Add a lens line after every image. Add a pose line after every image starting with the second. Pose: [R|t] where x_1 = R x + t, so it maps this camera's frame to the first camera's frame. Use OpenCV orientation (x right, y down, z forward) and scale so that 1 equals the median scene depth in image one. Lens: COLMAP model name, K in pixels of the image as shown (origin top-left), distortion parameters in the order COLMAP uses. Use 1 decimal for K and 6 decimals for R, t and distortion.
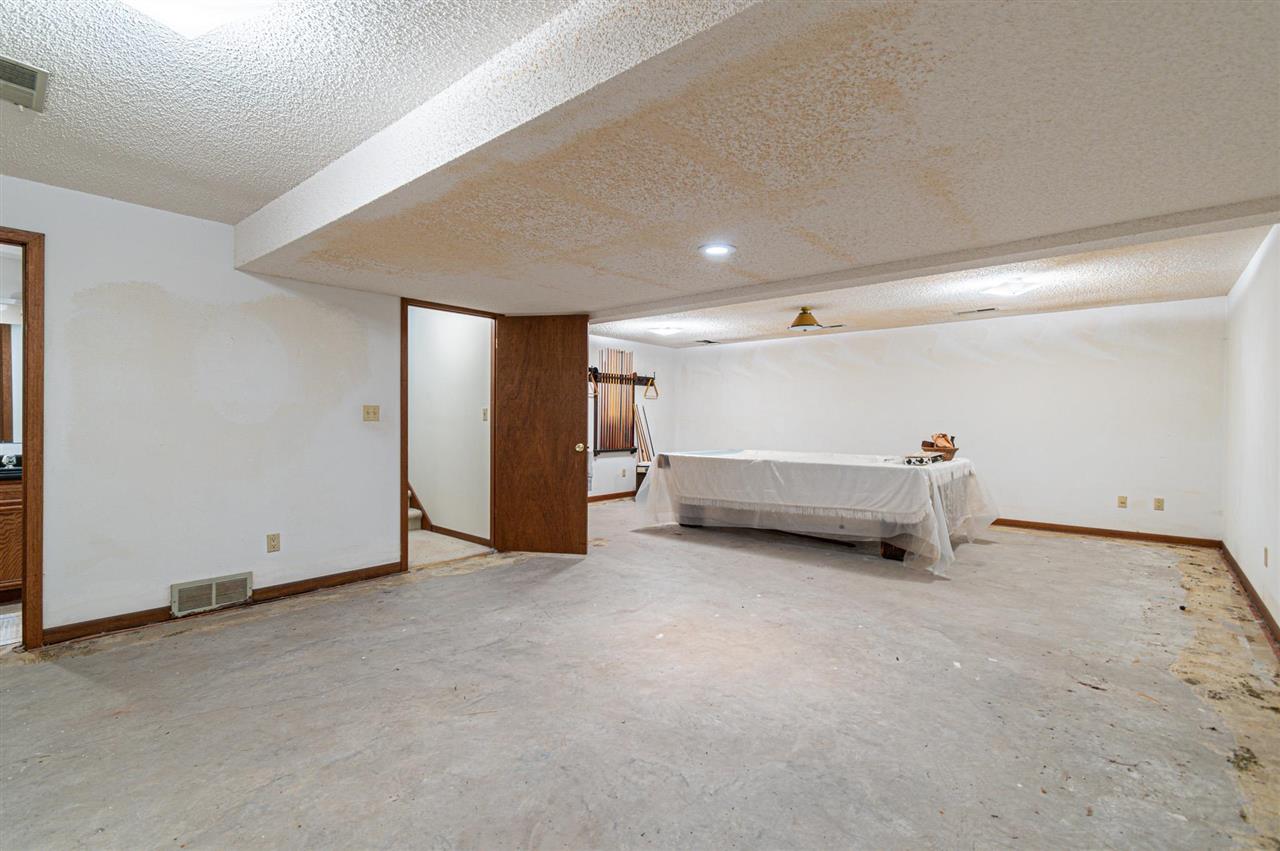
lens RADIAL K [[583.2, 0, 645.8], [0, 583.2, 408.5], [0, 0, 1]] dist [0.000597, 0.000619]
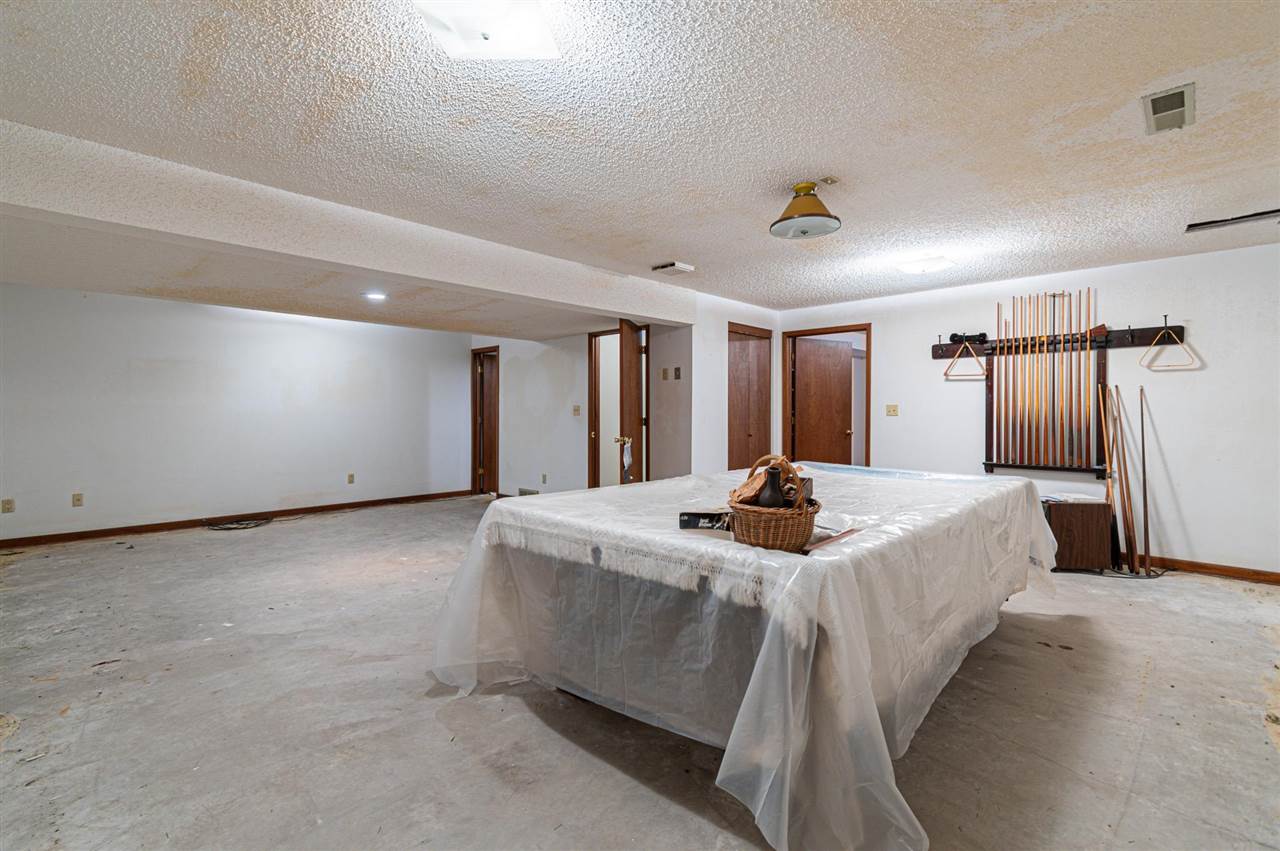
lens RADIAL K [[583.2, 0, 645.8], [0, 583.2, 408.5], [0, 0, 1]] dist [0.000597, 0.000619]
pose [[-0.064290, -0.014173, -0.997831, 1.473707], [0.017632, 0.999727, -0.015336, 0.038735], [0.997775, -0.018580, -0.064023, 1.713907]]
